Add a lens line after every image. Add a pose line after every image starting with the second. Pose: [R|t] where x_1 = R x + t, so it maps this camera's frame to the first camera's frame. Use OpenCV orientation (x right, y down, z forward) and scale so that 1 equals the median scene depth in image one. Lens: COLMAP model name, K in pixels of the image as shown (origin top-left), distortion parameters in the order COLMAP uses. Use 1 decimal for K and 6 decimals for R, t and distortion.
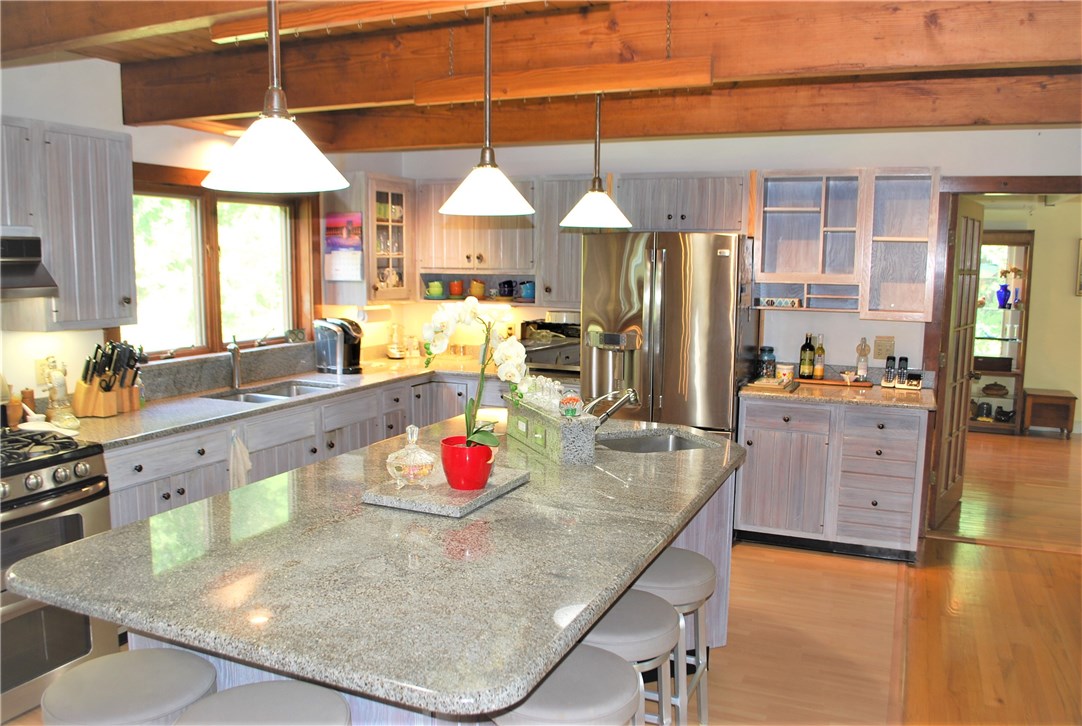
lens RADIAL K [[856.9, 0, 541.9], [0, 856.9, 374.9], [0, 0, 1]] dist [-0.069922, -0.002442]
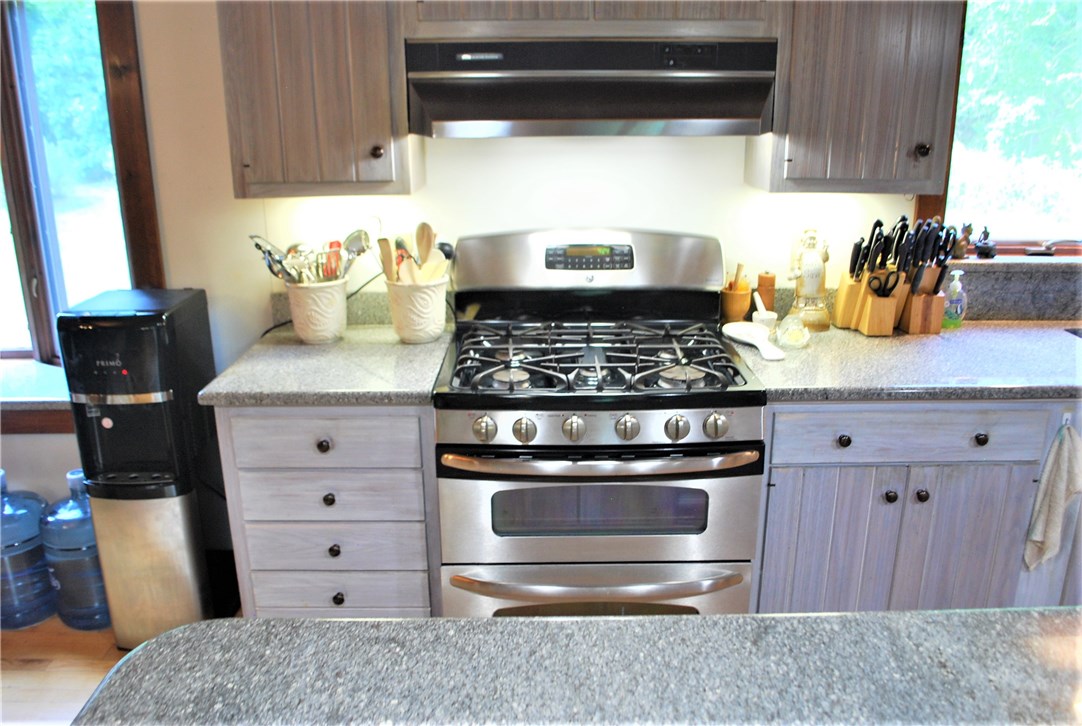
lens RADIAL K [[870.3, 0, 547.5], [0, 870.3, 375.3], [0, 0, 1]] dist [-0.071892, 0.002188]
pose [[0.408551, 0.270392, -0.871765, -0.044762], [-0.113529, 0.962749, 0.245407, -0.053263], [0.905647, -0.001291, 0.424030, 0.508457]]
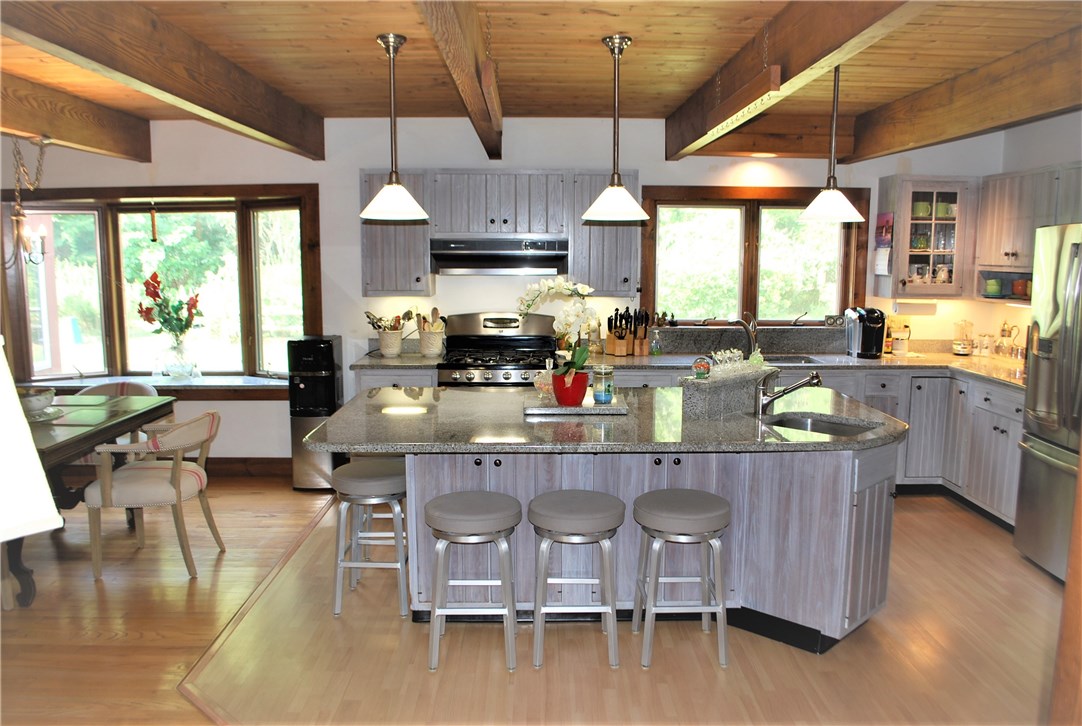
lens RADIAL K [[856.9, 0, 541.9], [0, 856.9, 374.9], [0, 0, 1]] dist [-0.069922, -0.002442]
pose [[0.410728, 0.123459, -0.903361, 0.851844], [-0.122598, 0.989270, 0.079459, -0.022354], [0.903478, 0.078114, 0.421457, 0.220545]]
